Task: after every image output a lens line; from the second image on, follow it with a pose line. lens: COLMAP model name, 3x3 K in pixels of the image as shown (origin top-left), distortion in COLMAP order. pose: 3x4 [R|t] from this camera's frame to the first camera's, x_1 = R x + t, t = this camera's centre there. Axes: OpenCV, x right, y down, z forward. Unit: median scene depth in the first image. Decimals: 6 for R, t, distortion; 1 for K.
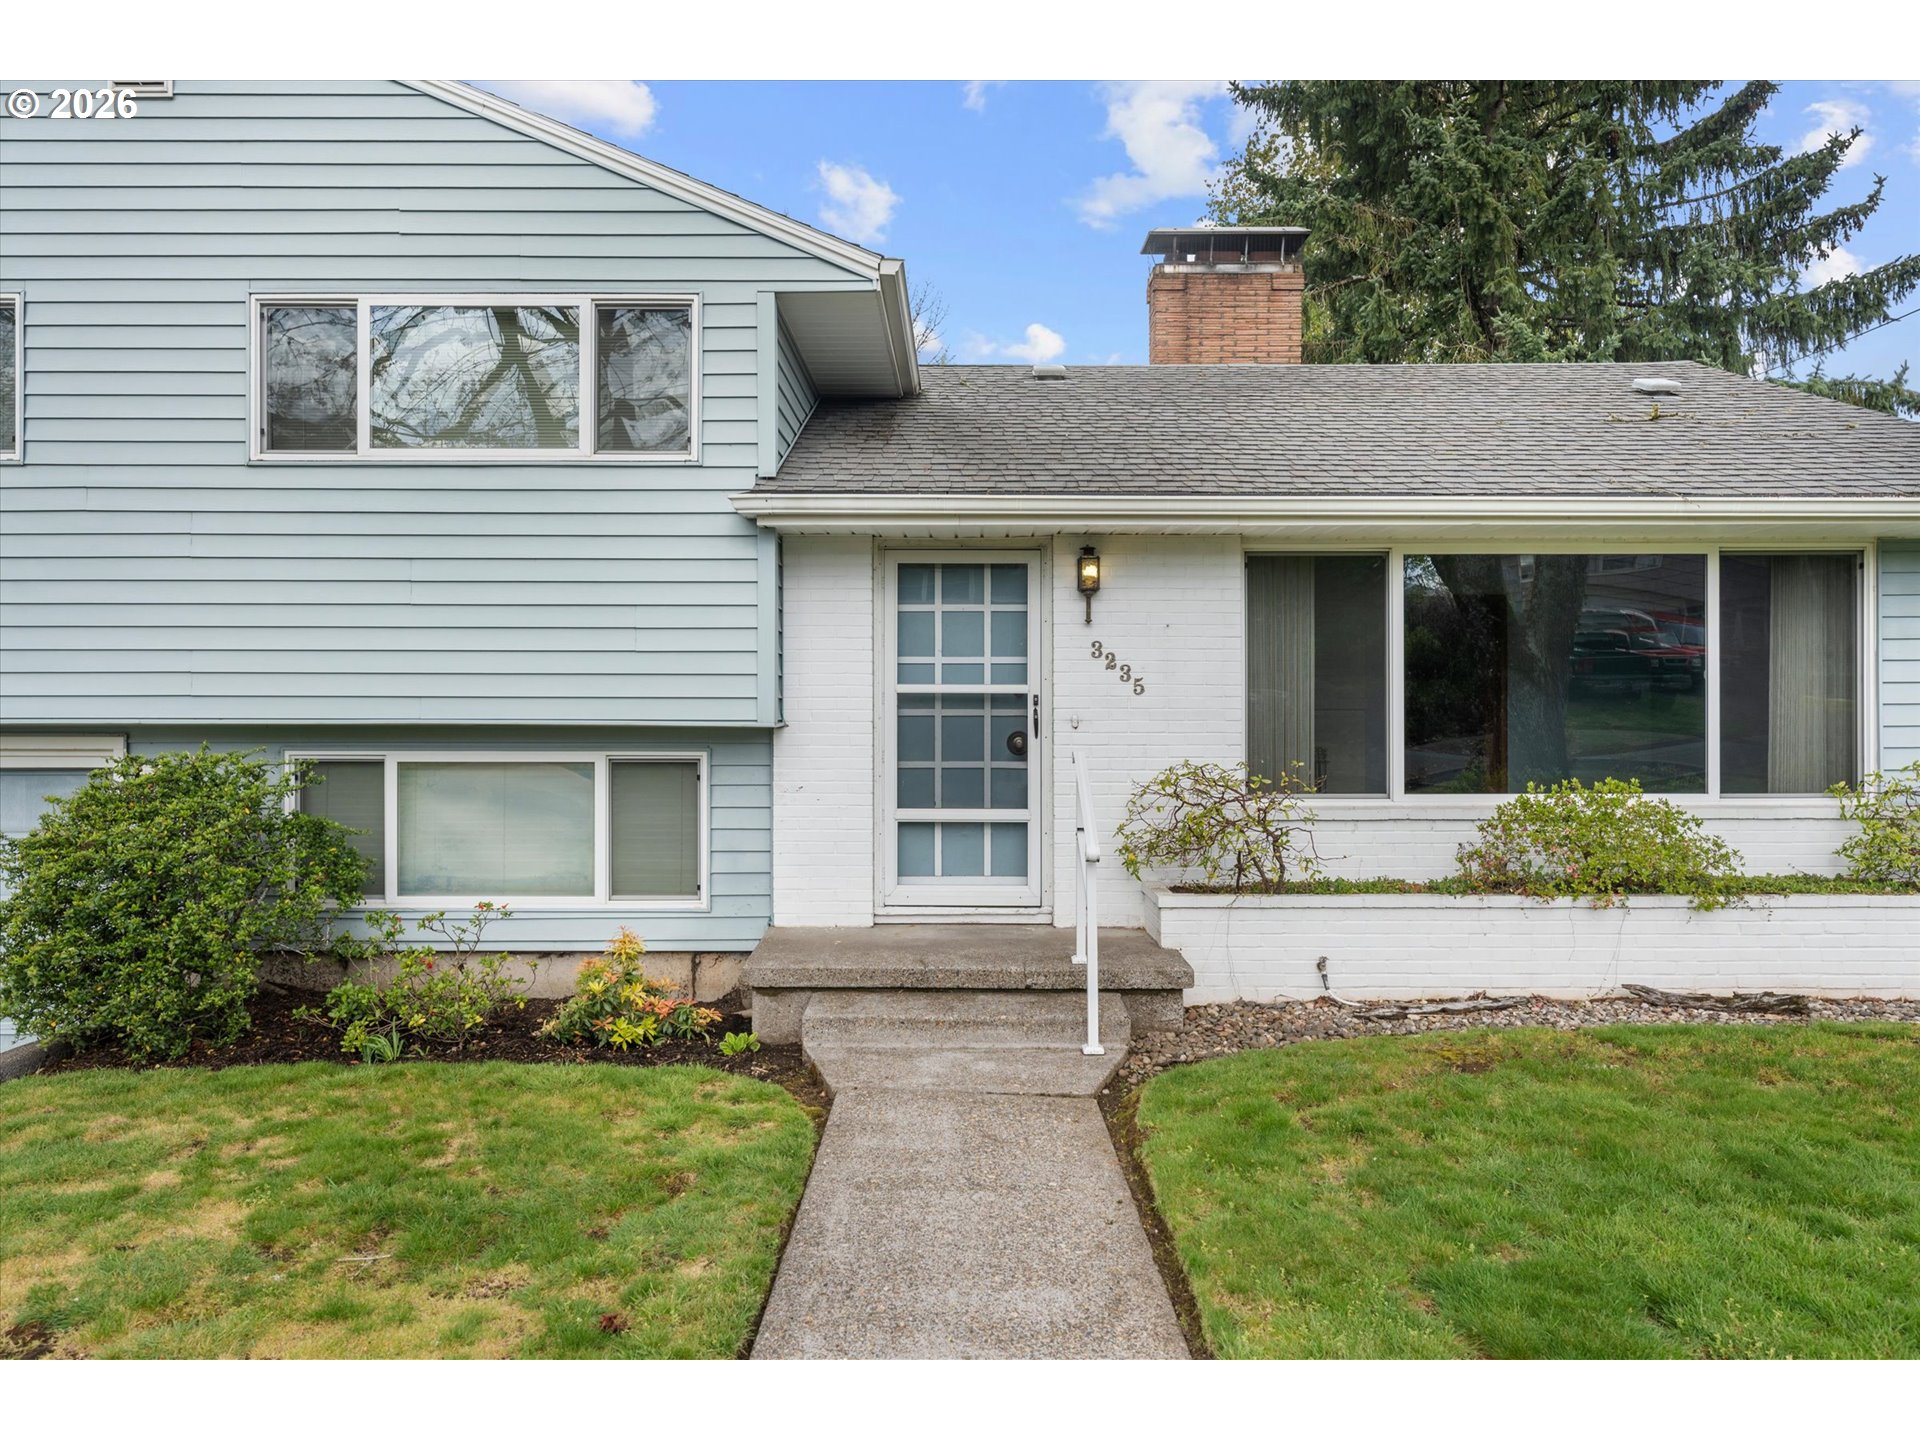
lens RADIAL K [[1266.4, 0, 960.0], [0, 1266.4, 720.0], [0, 0, 1]] dist [-0.001766, -0.000524]
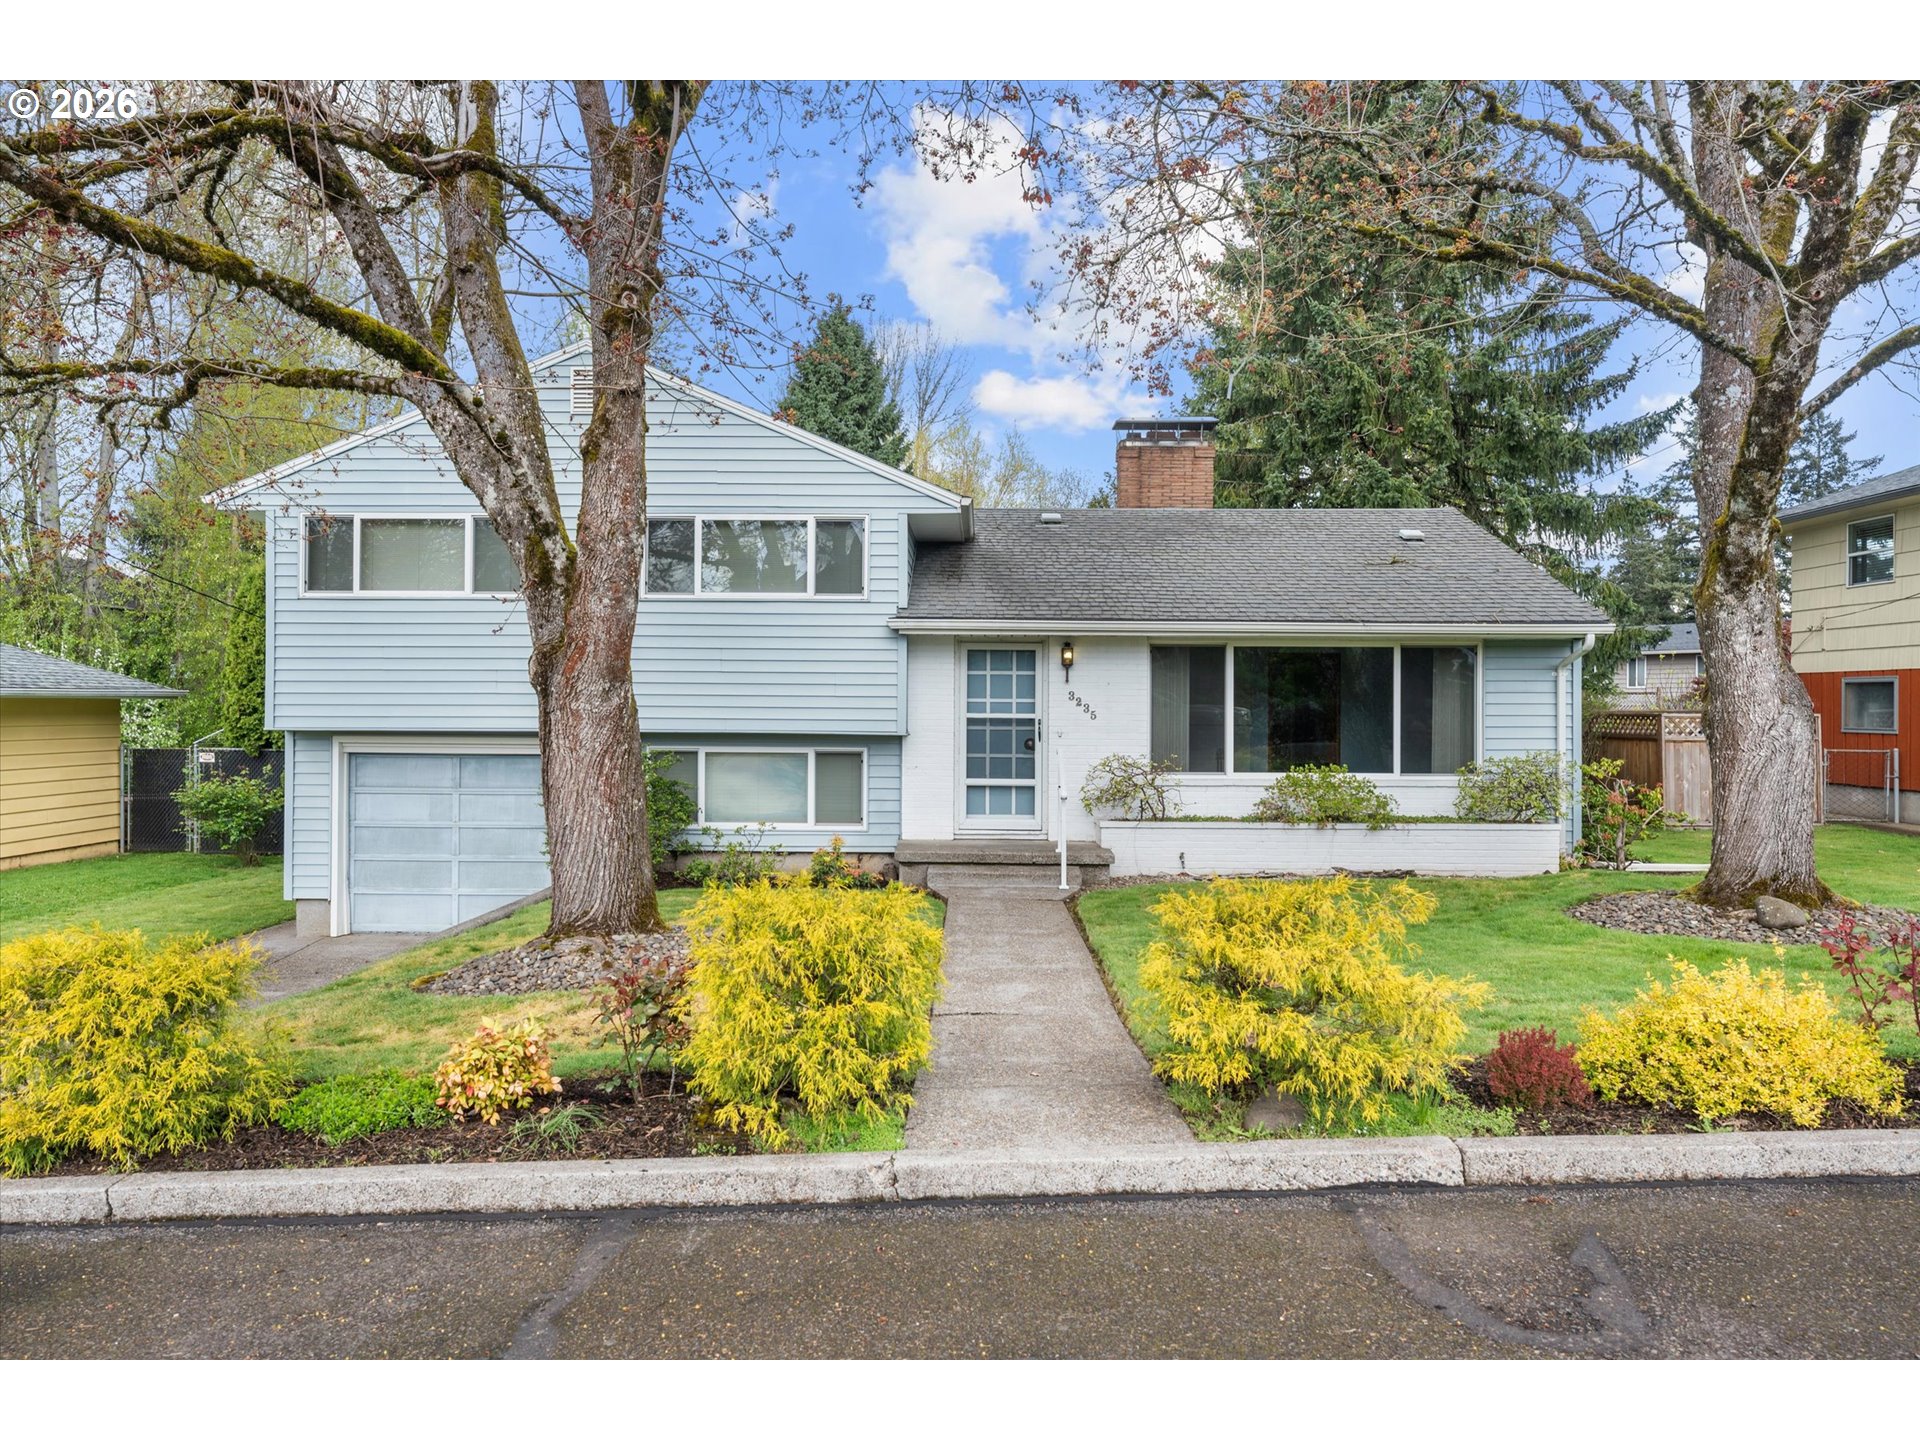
lens RADIAL K [[1266.4, 0, 960.0], [0, 1266.4, 720.0], [0, 0, 1]] dist [-0.001766, -0.000524]
pose [[0.999904, 0.006568, -0.012172, -0.036662], [-0.006630, 0.999965, -0.005062, -0.008321], [0.012138, 0.005142, 0.999913, -0.911972]]
